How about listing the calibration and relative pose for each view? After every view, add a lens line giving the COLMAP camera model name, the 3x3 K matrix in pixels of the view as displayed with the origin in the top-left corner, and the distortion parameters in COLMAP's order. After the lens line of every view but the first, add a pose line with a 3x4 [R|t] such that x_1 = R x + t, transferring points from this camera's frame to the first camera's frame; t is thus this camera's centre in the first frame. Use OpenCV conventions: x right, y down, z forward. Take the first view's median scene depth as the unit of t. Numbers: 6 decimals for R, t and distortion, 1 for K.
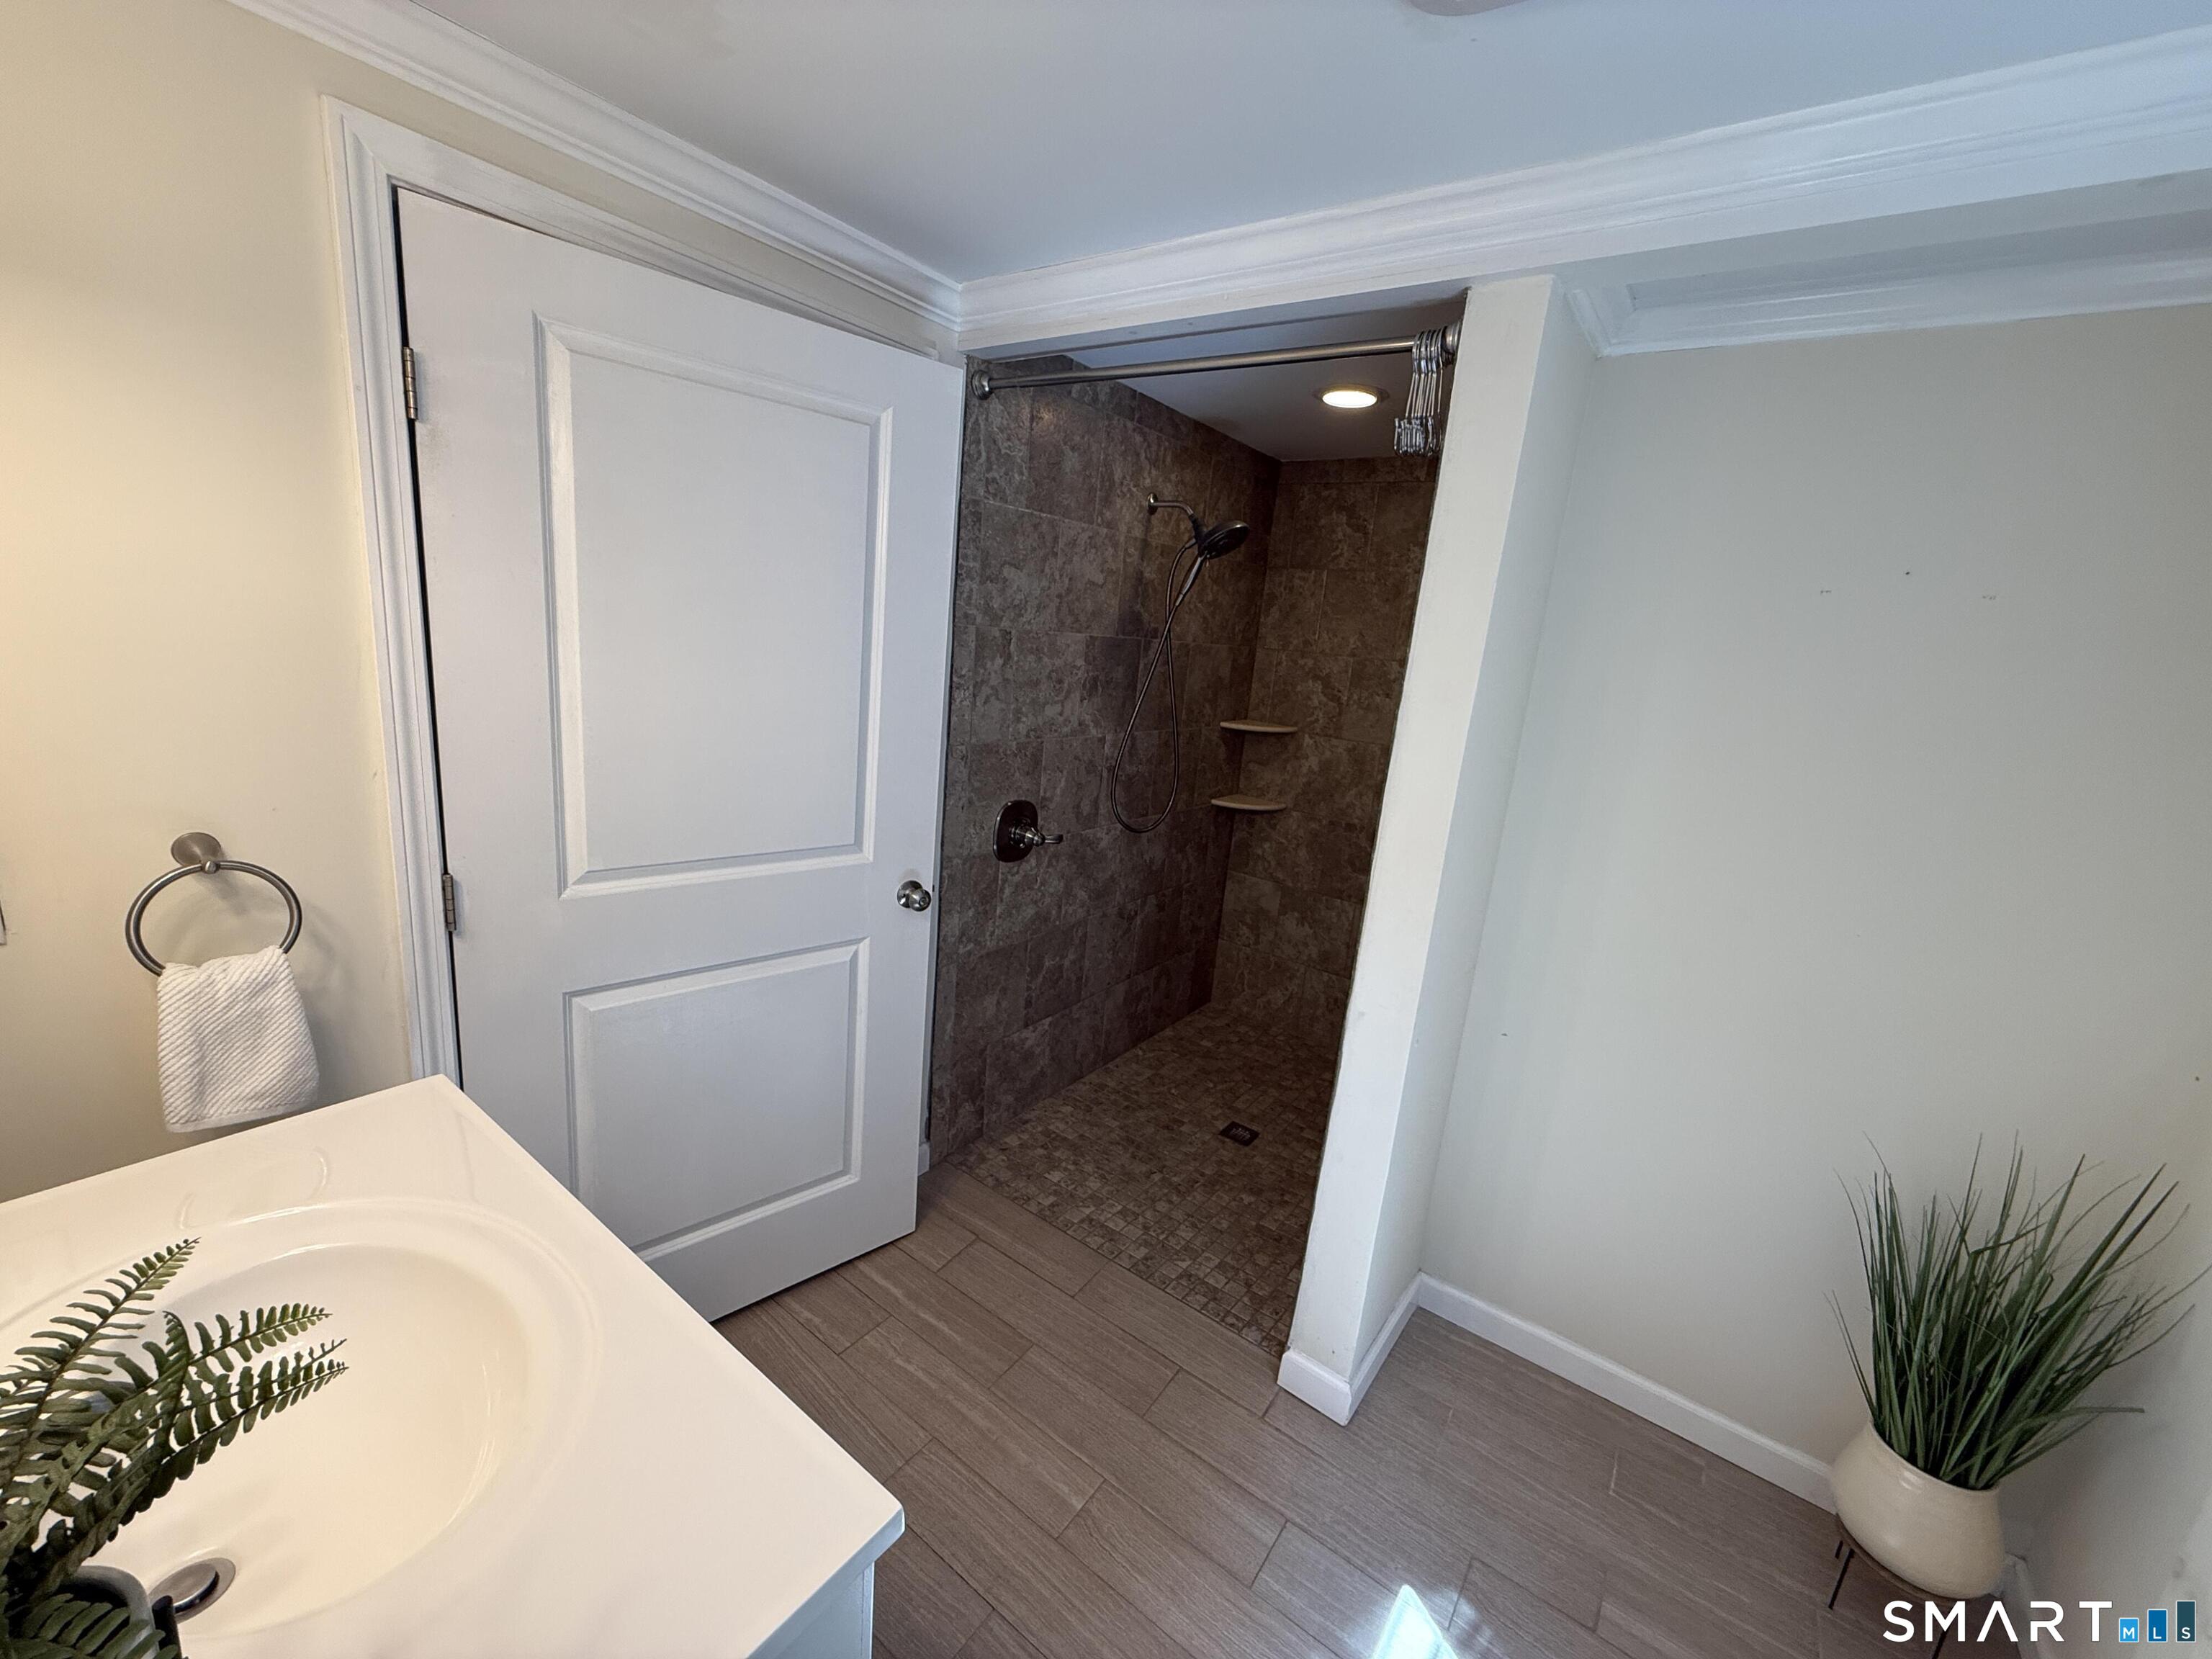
lens RADIAL K [[876.5, 0, 1094.6], [0, 876.5, 837.1], [0, 0, 1]] dist [-0.003085, 0.000420]
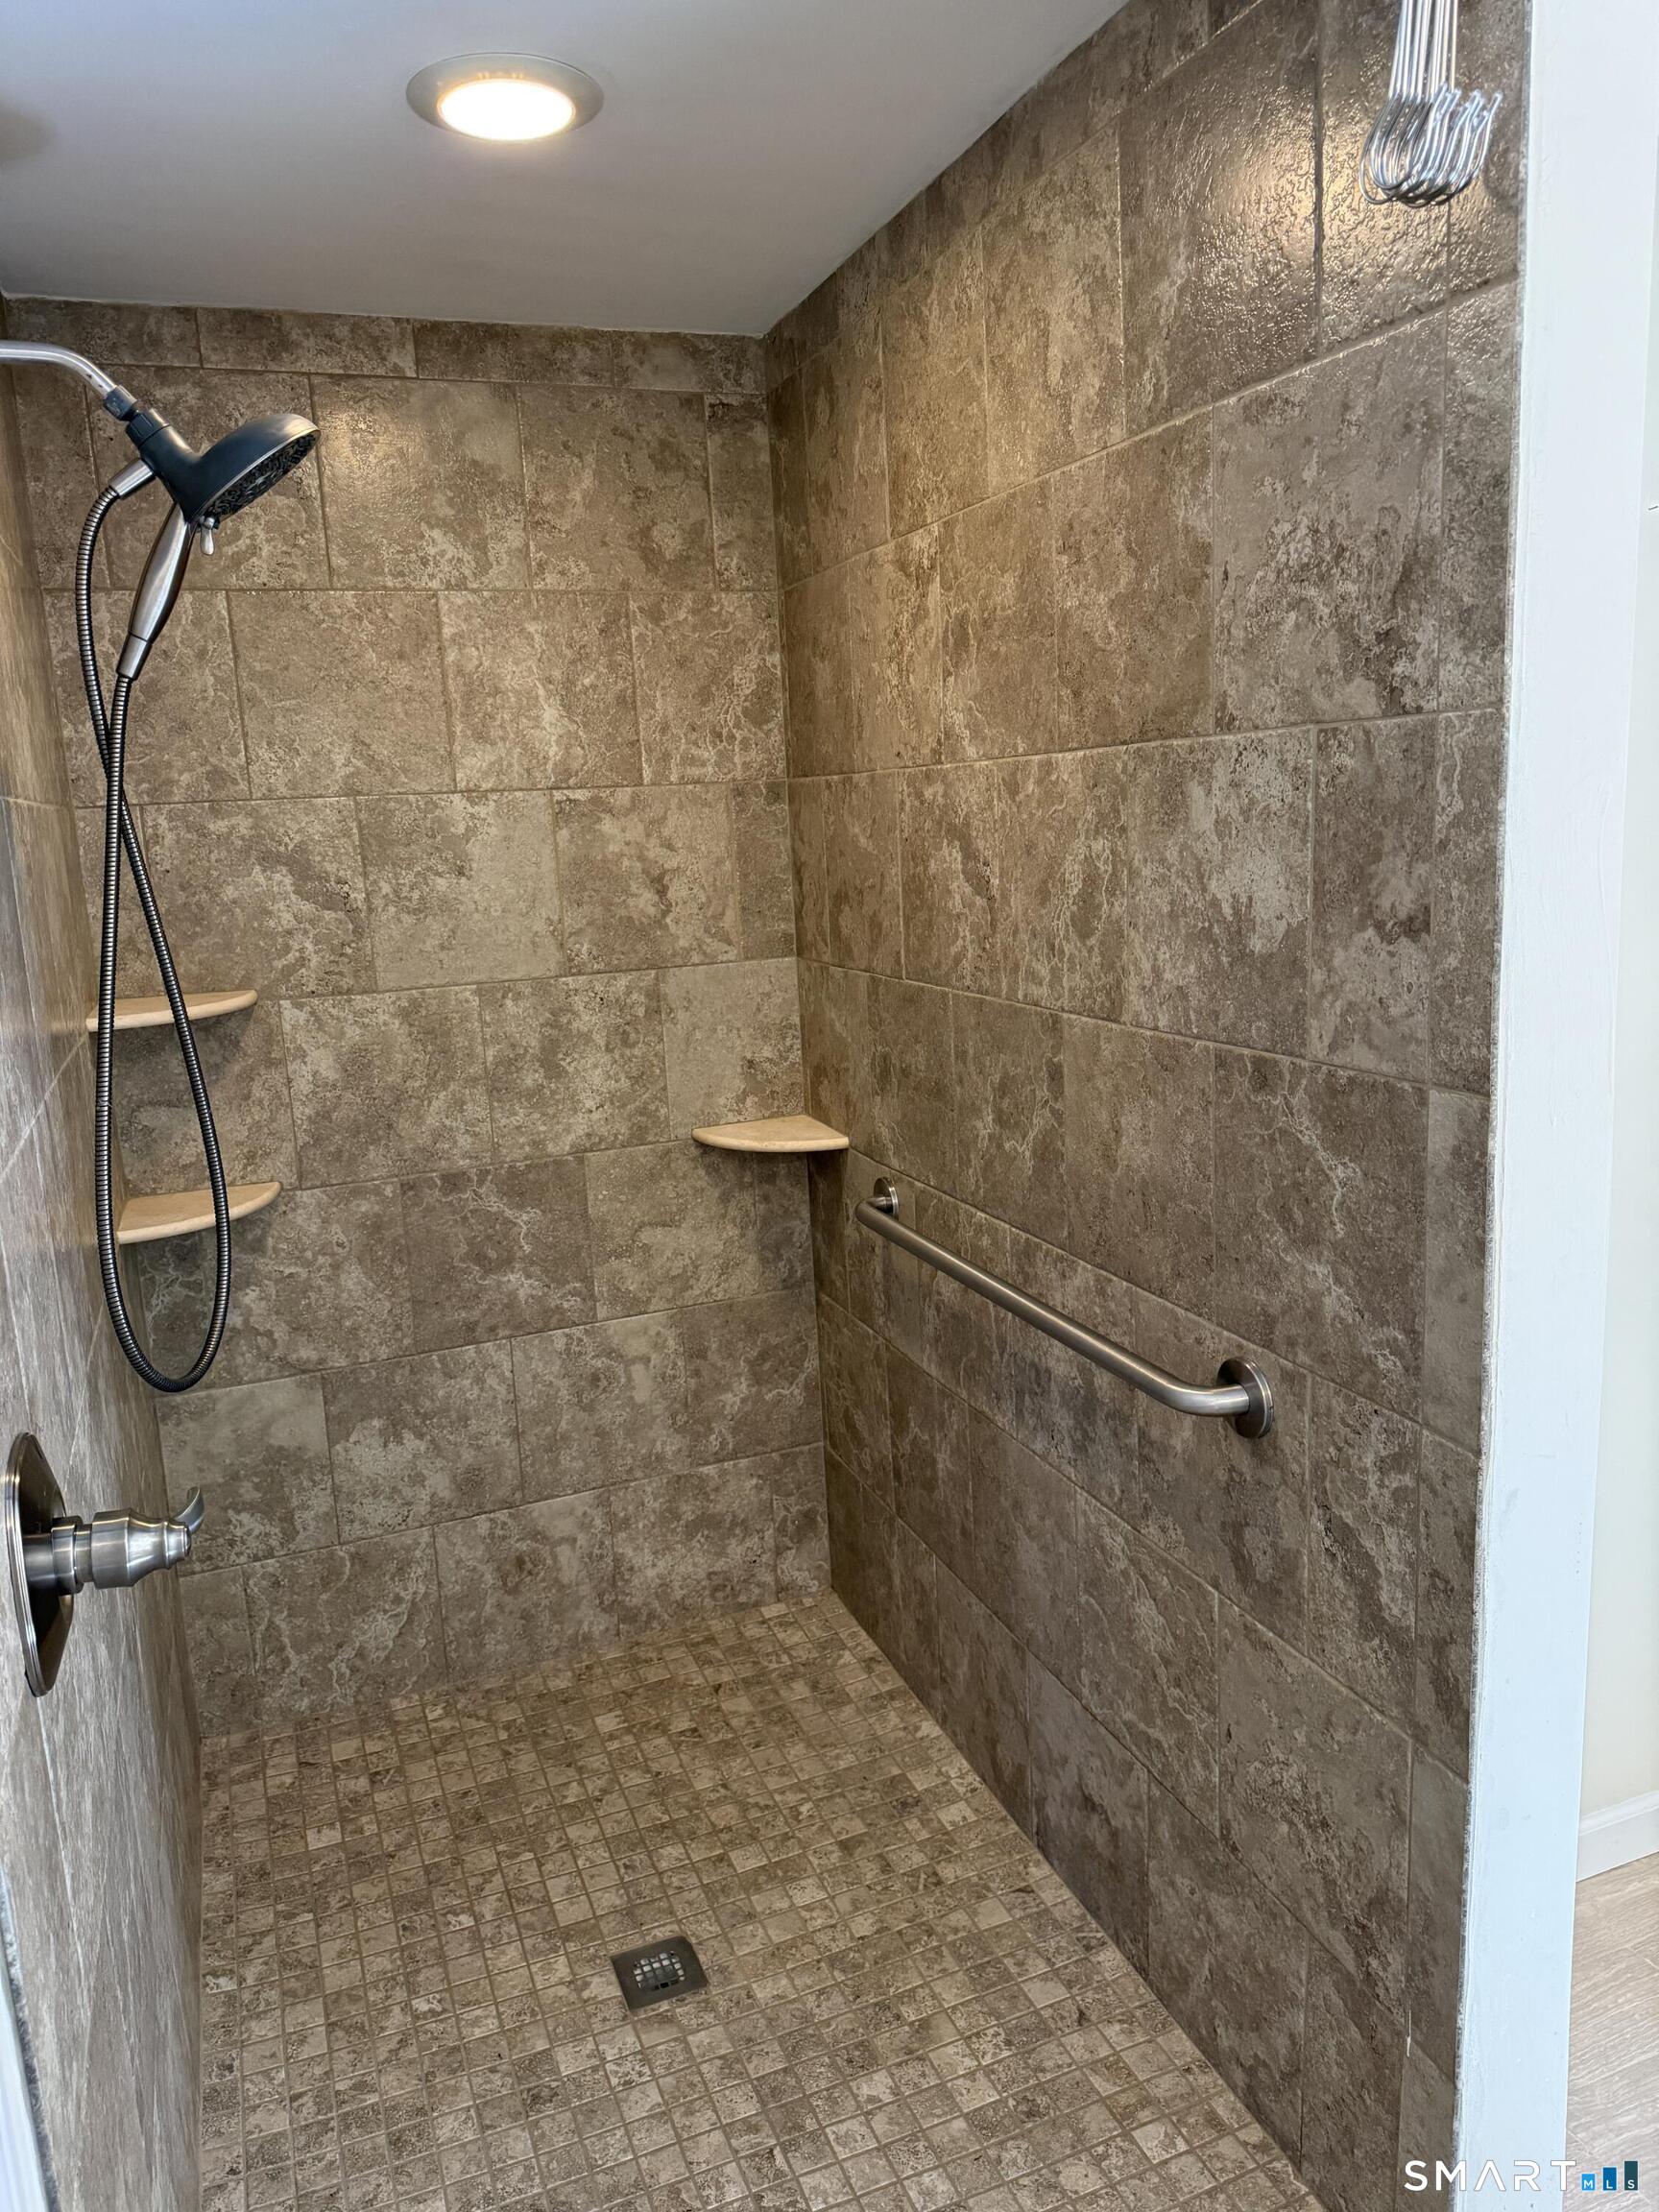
lens RADIAL K [[1562.3, 0, 843.0], [0, 1562.3, 1118.9], [0, 0, 1]] dist [0.074790, -0.098790]
pose [[0.520056, -0.280747, 0.806674, -0.282789], [0.292146, 0.945942, 0.140873, -0.115717], [-0.802616, 0.162405, 0.573962, 0.479184]]
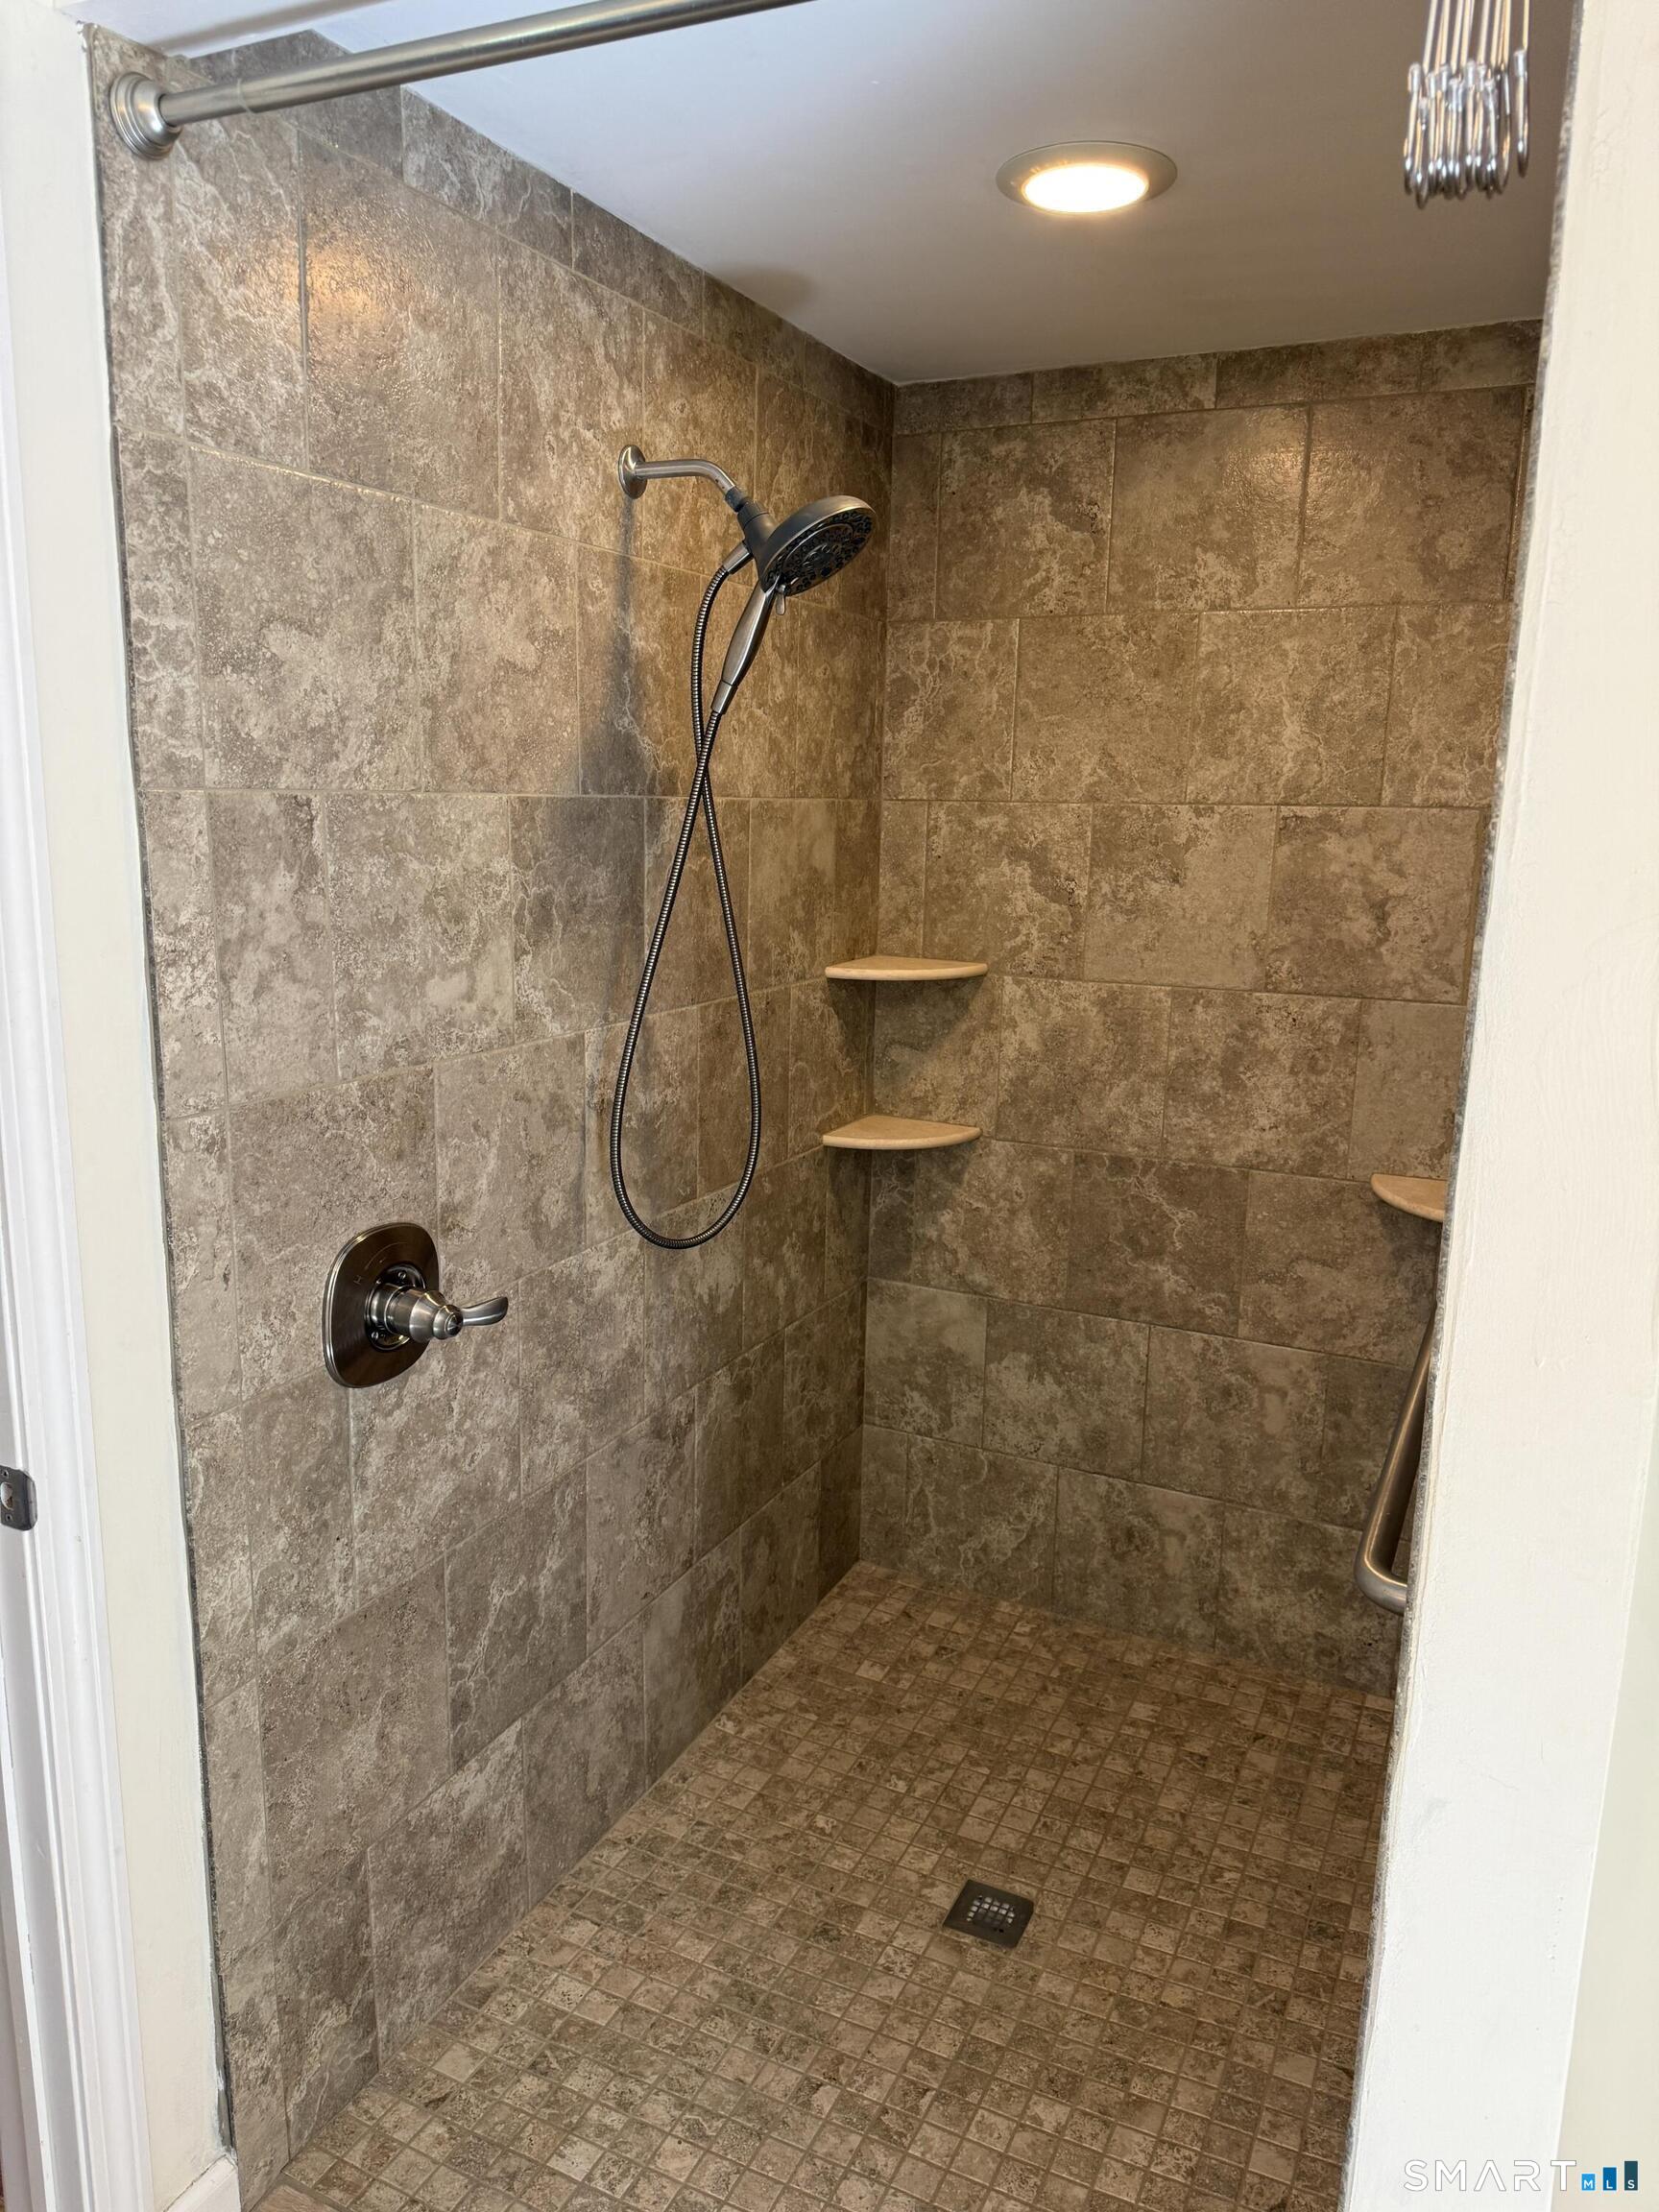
lens RADIAL K [[1562.3, 0, 816.8], [0, 1562.3, 1118.7], [0, 0, 1]] dist [0.074790, -0.098790]
pose [[0.979356, -0.107376, 0.171266, -0.010157], [0.110553, 0.993829, -0.009098, -0.056500], [-0.169232, 0.027845, 0.985183, 0.249214]]
